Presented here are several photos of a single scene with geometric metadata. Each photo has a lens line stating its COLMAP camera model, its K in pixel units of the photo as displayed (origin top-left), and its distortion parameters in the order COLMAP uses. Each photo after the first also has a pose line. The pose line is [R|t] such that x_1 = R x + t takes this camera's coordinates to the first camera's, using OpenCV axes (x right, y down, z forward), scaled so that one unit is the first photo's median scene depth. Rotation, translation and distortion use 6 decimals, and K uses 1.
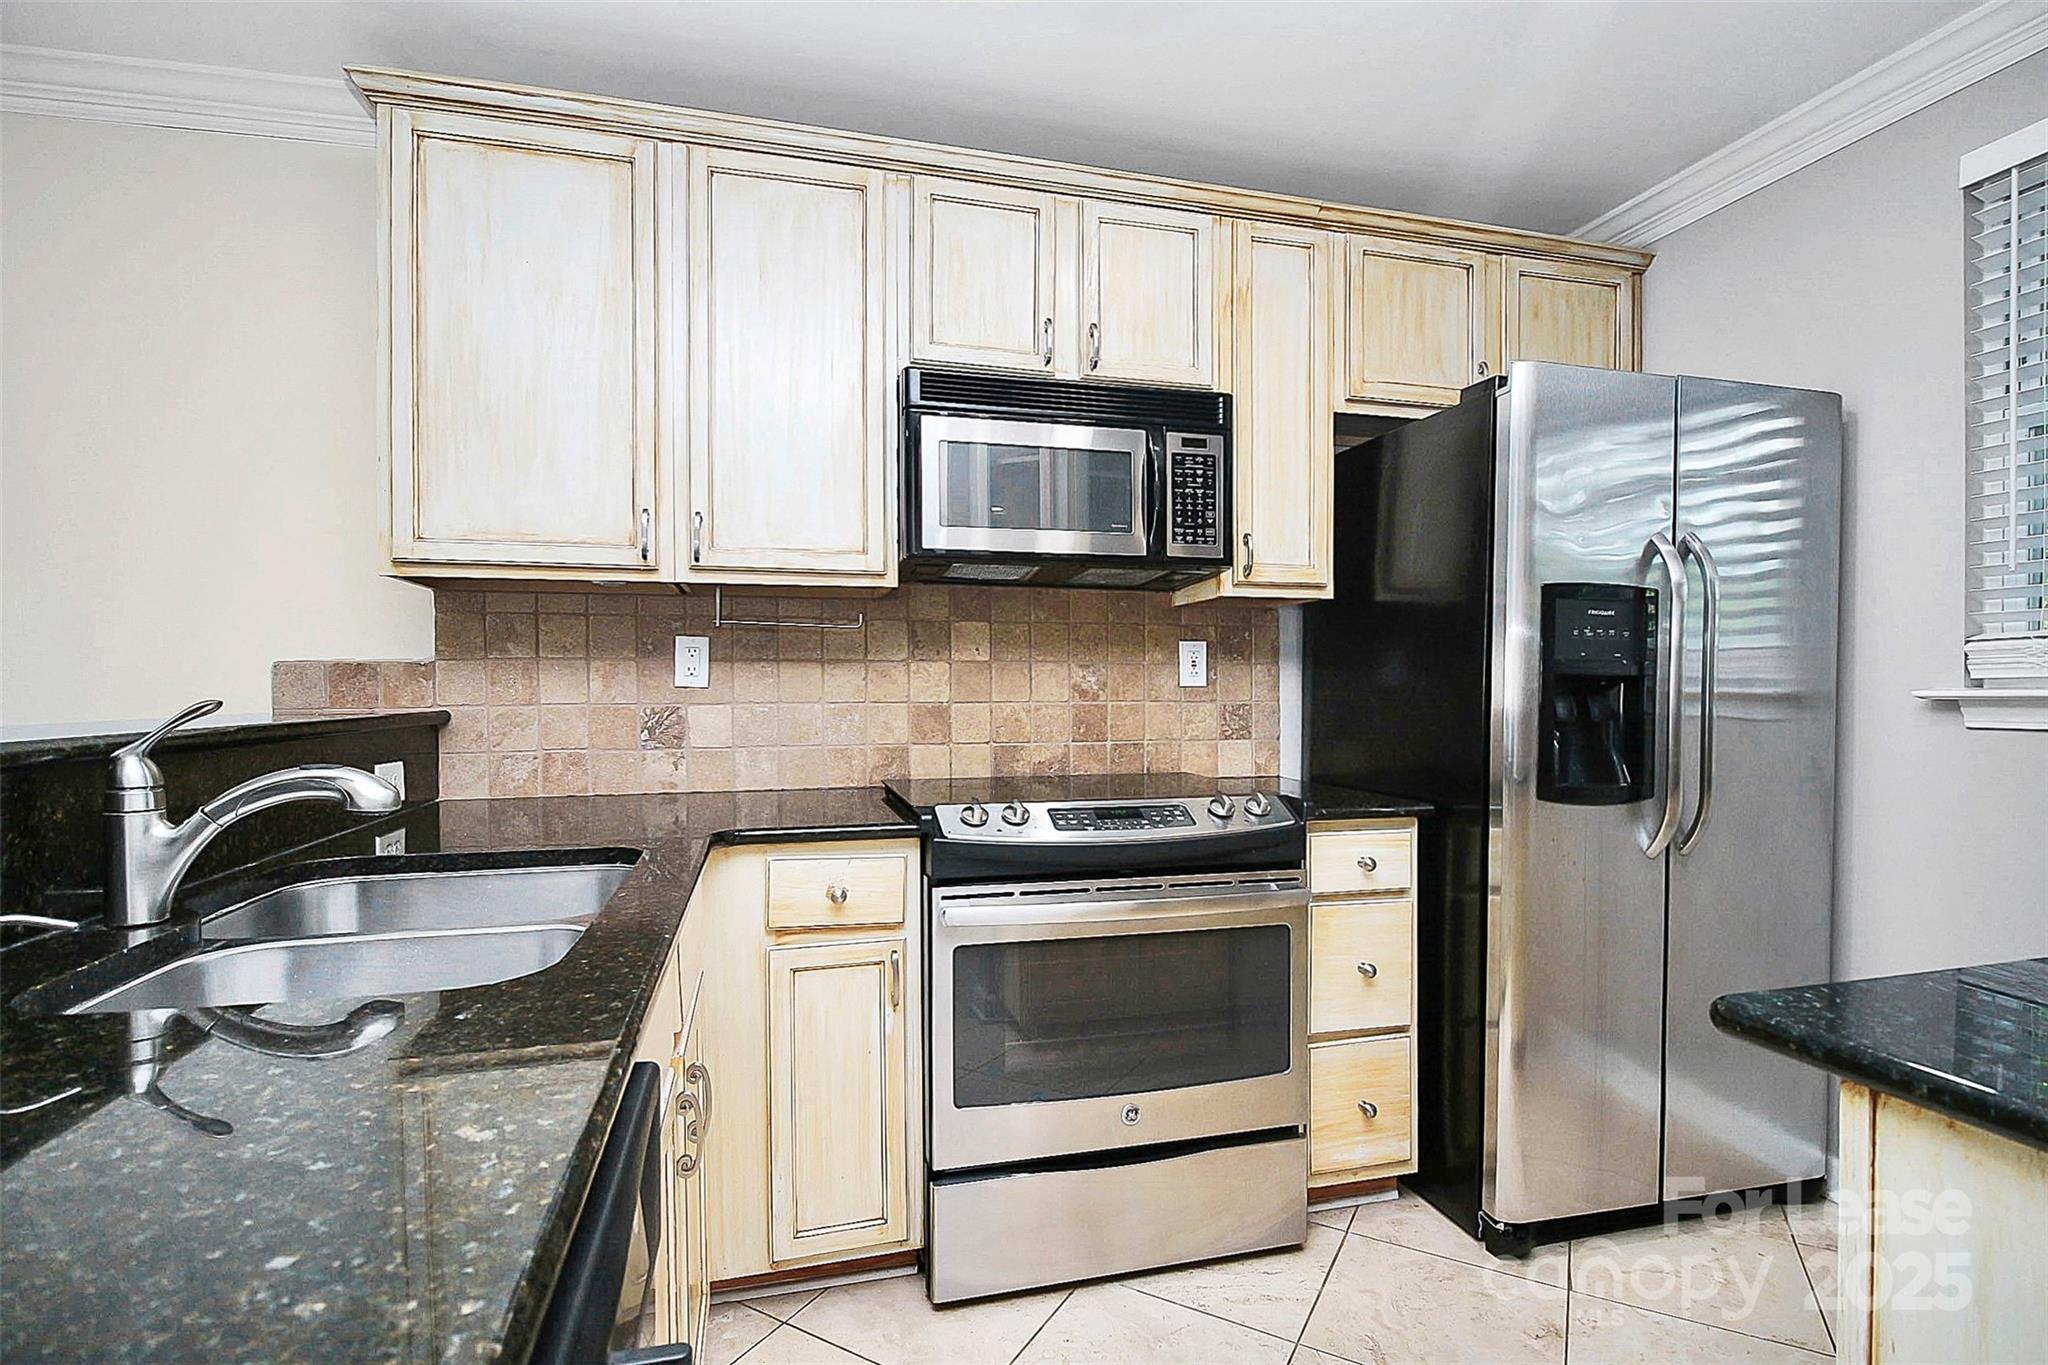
lens RADIAL K [[970.3, 0, 1023.3], [0, 970.3, 647.9], [0, 0, 1]] dist [-0.000973, -0.000163]
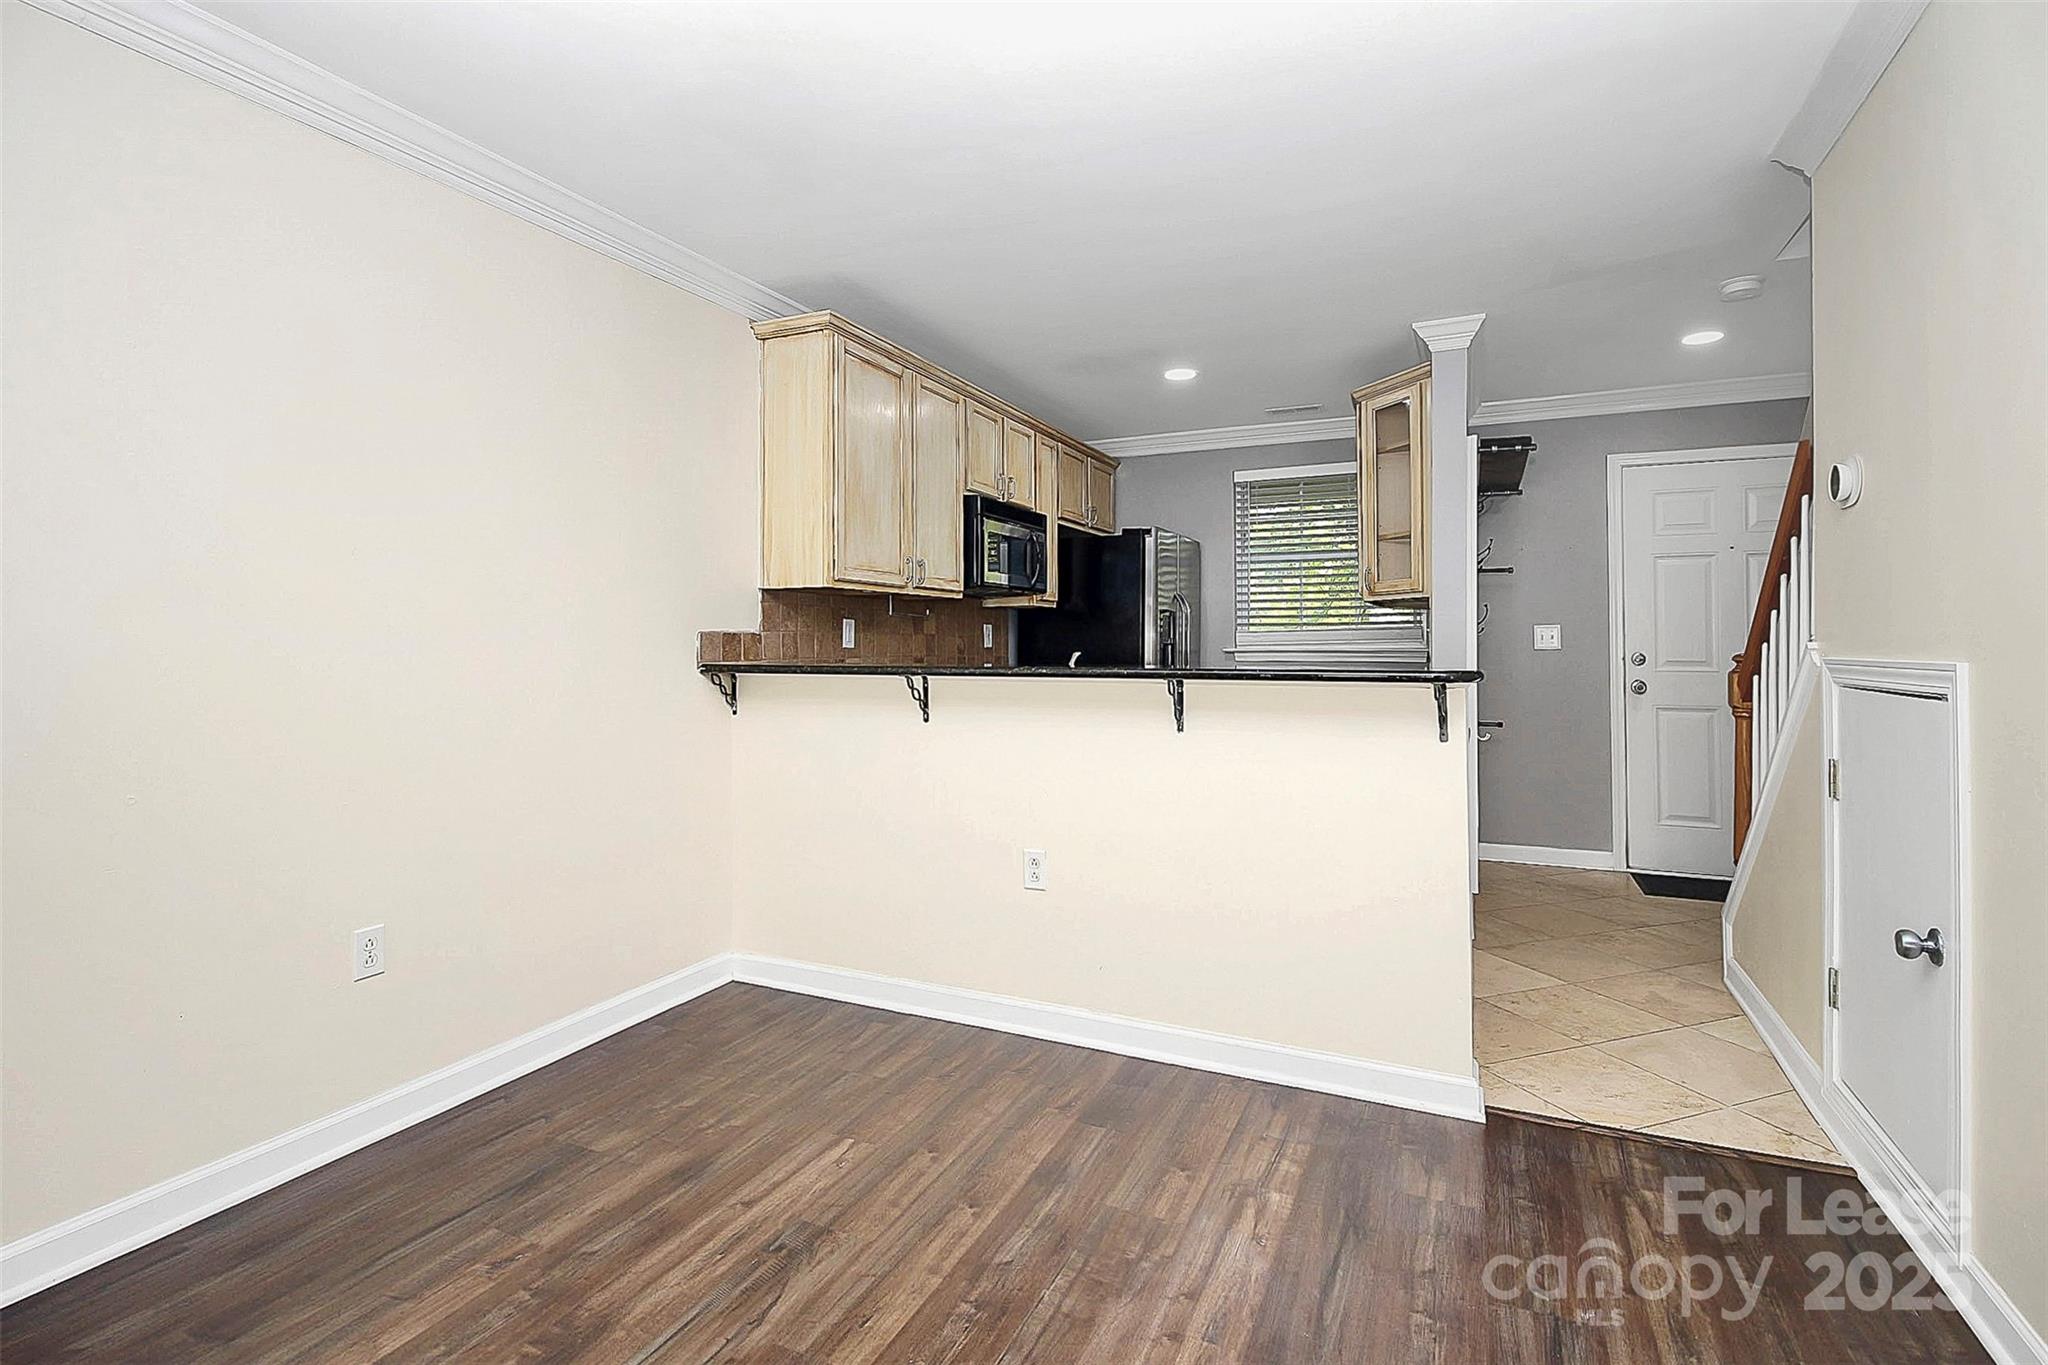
lens RADIAL K [[970.3, 0, 1023.3], [0, 970.3, 647.9], [0, 0, 1]] dist [-0.000973, -0.000163]
pose [[0.643401, -0.002853, 0.765524, -1.611346], [-0.024939, 0.999384, 0.024685, -0.011827], [-0.765123, -0.034974, 0.642934, -0.426959]]
